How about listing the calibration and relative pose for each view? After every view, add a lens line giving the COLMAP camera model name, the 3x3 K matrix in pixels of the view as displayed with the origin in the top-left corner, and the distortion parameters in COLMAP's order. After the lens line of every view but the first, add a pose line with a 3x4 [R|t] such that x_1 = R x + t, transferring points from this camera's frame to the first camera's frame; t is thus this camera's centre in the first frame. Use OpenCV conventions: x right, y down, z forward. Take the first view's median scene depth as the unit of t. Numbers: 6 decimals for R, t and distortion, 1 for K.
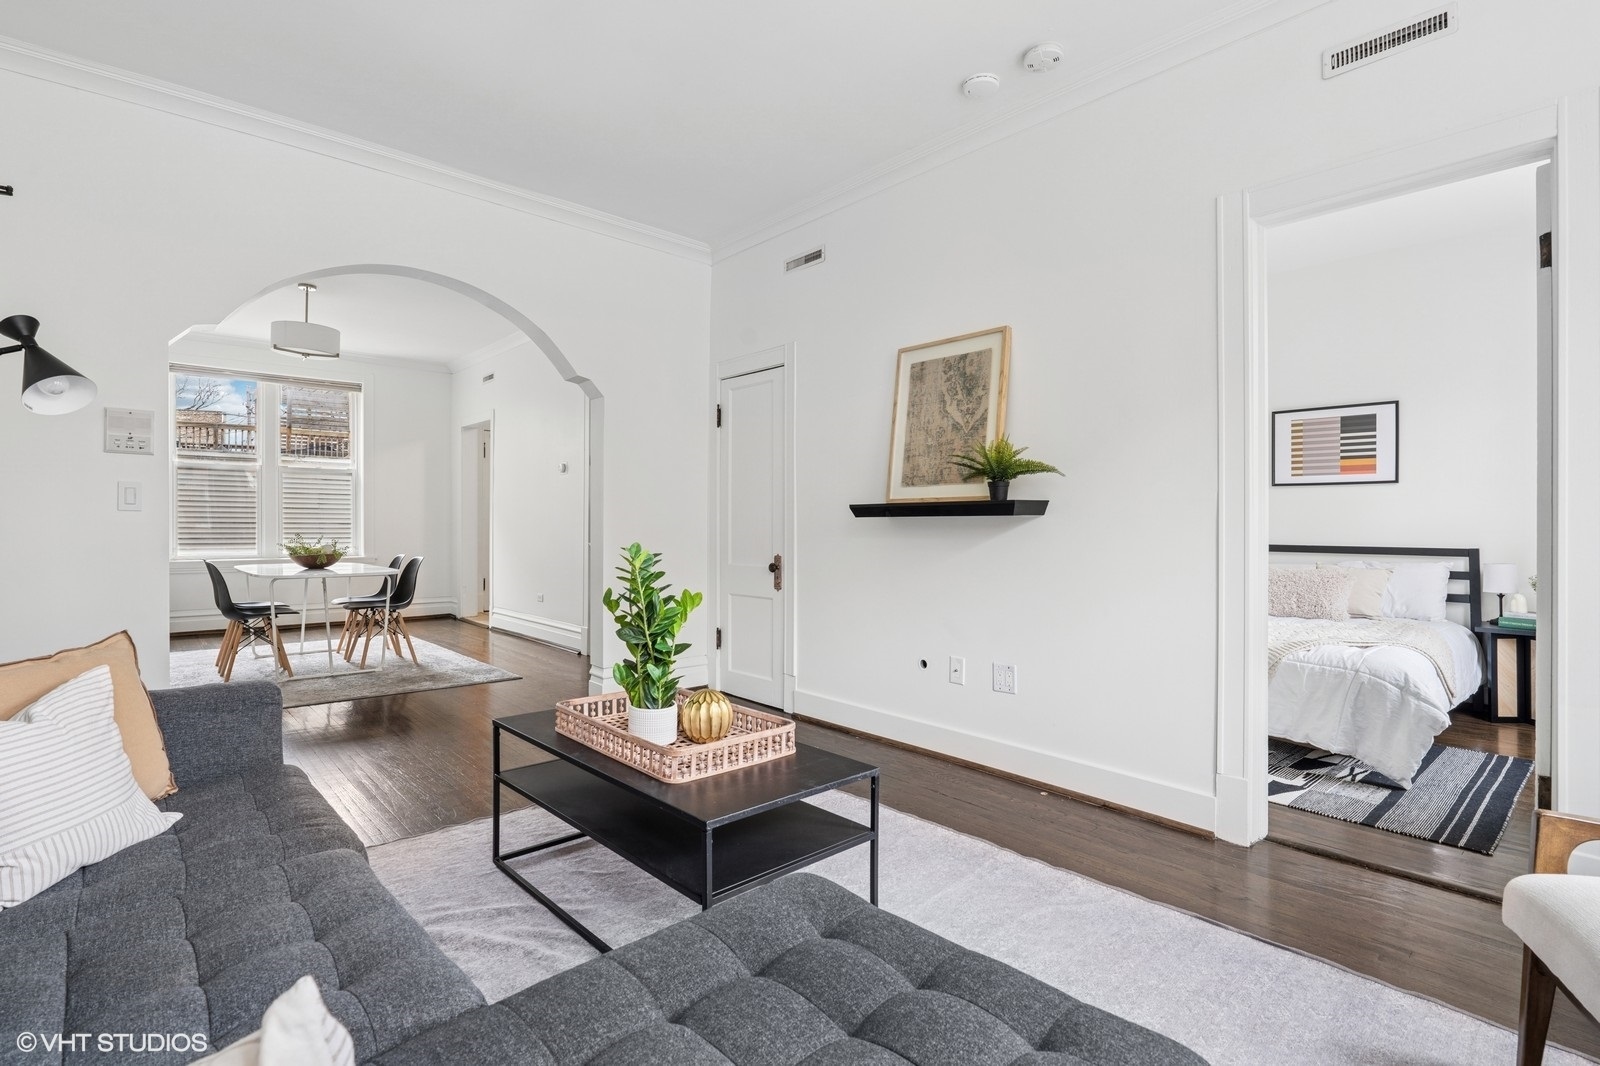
lens RADIAL K [[771.8, 0, 781.6], [0, 771.8, 531.6], [0, 0, 1]] dist [0.003476, -0.013451]
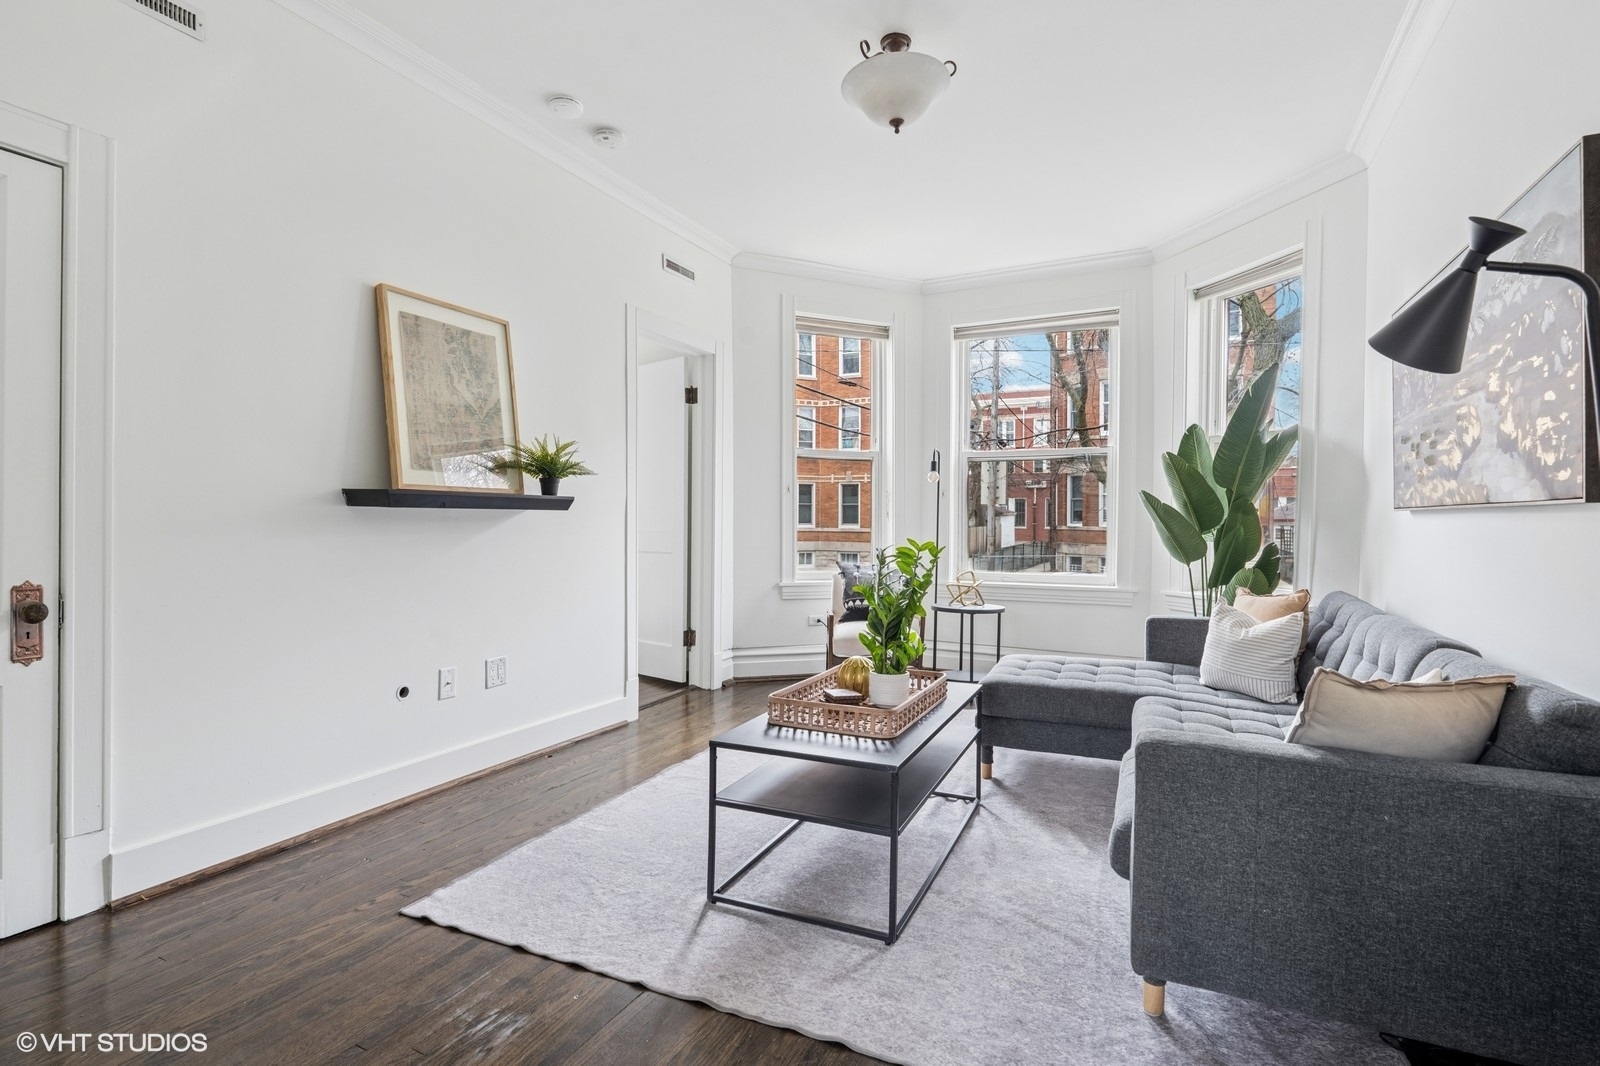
lens RADIAL K [[749.5, 0, 805.5], [0, 749.5, 521.6], [0, 0, 1]] dist [-0.012615, 0.000587]
pose [[-0.393845, -0.011357, 0.919107, -0.800448], [-0.003829, 0.999935, 0.010715, -0.016900], [-0.919169, 0.000701, -0.393862, 1.073805]]
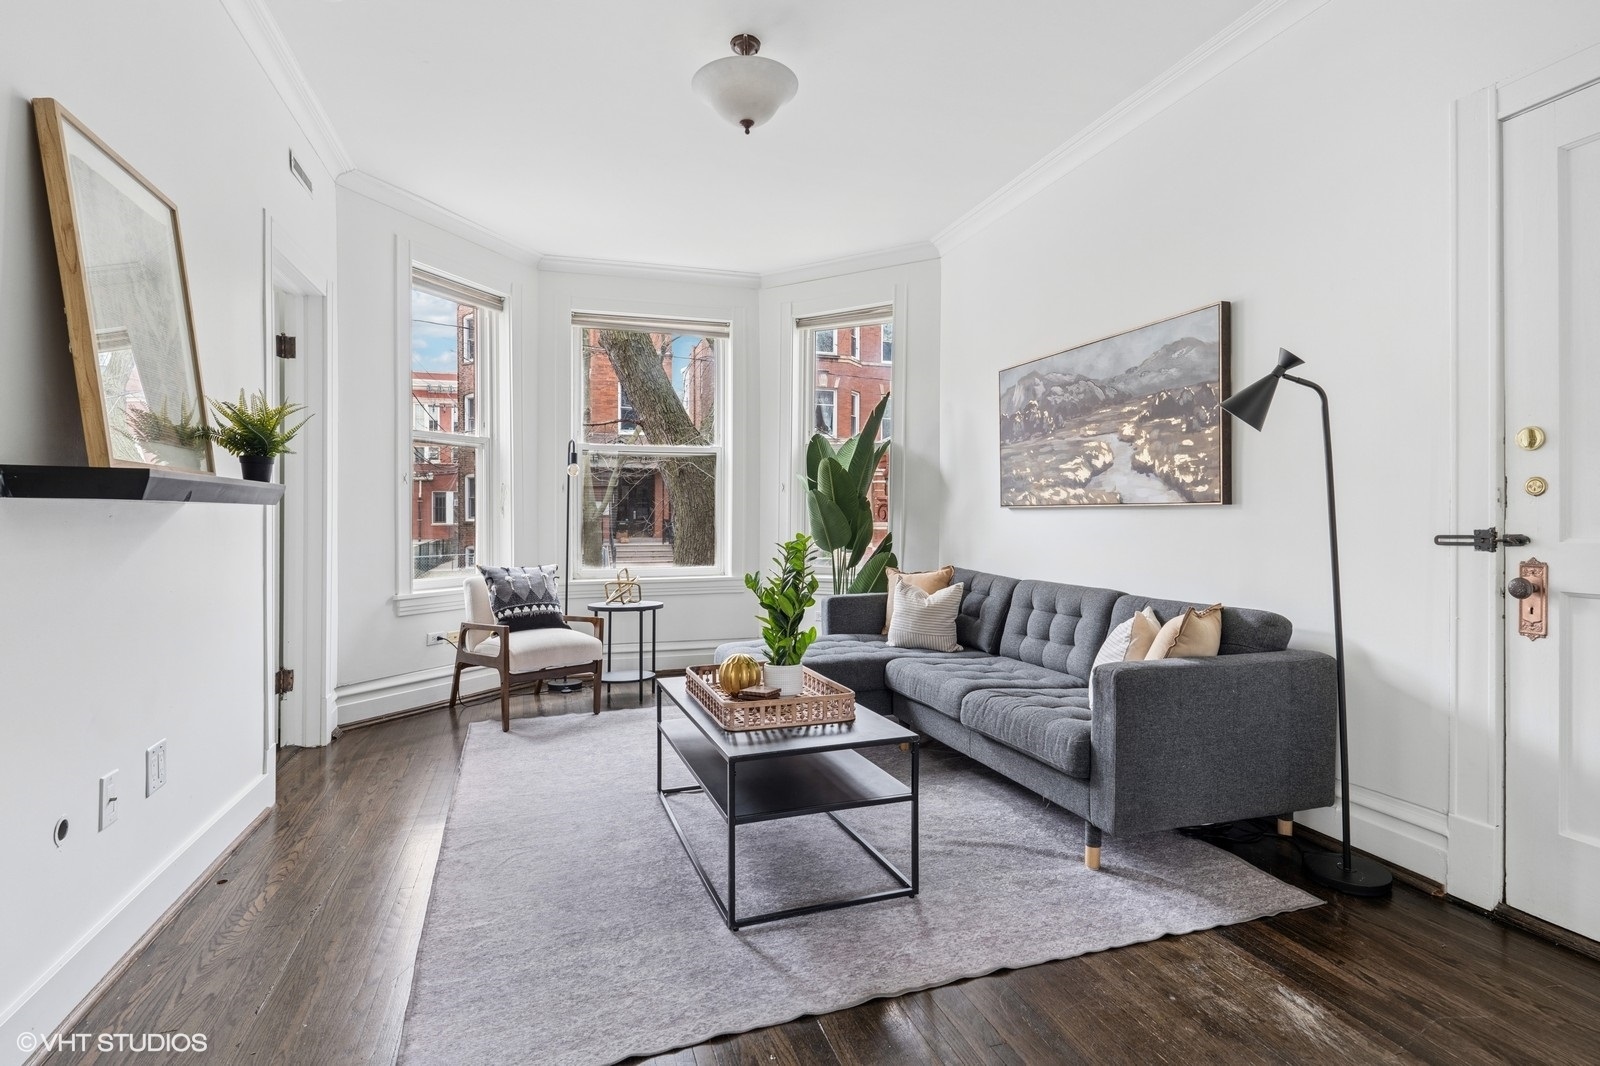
lens RADIAL K [[785.2, 0, 794.6], [0, 785.2, 515.8], [0, 0, 1]] dist [0.024379, -0.012890]
pose [[-0.920254, -0.006185, 0.391274, -0.457029], [-0.003970, 0.999971, 0.006470, -0.016715], [-0.391303, 0.004401, -0.920252, 1.467819]]
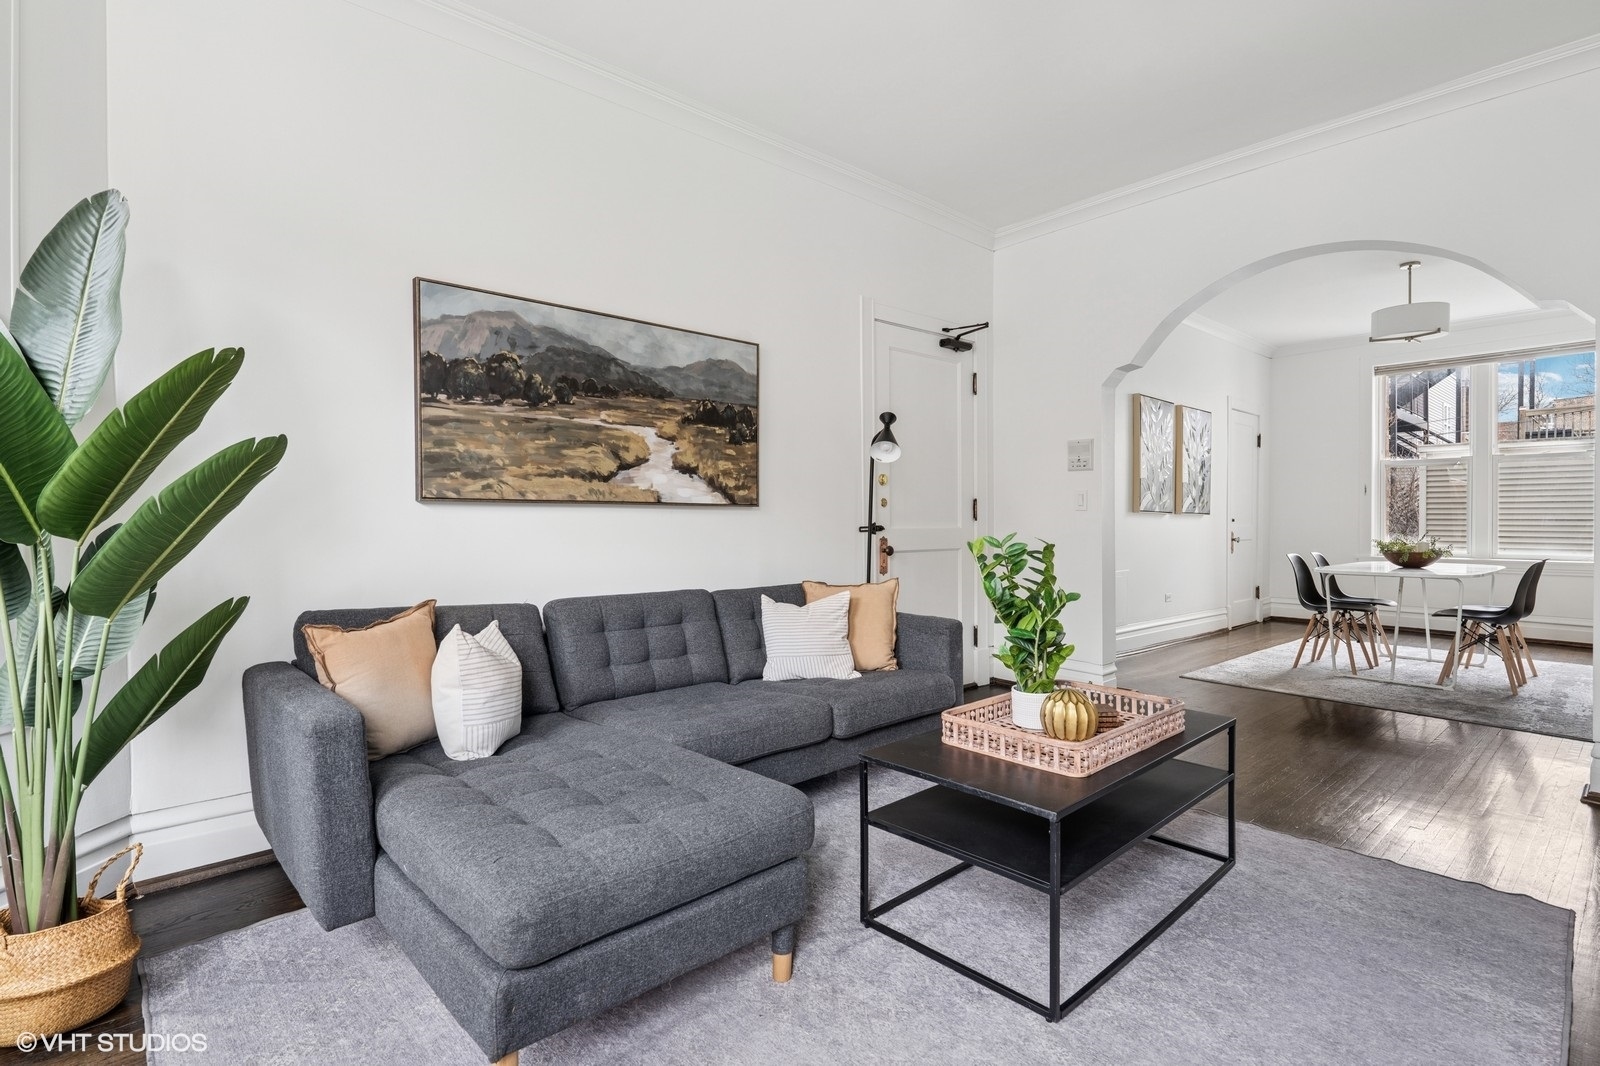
lens RADIAL K [[798.2, 0, 800.0], [0, 798.2, 533.0], [0, 0, 1]] dist [0.000966, 0.000862]
pose [[0.009415, 0.006889, -0.999932, 0.624697], [-0.004150, 0.999968, 0.006850, 0.004895], [0.999947, 0.004085, 0.009444, 0.463931]]
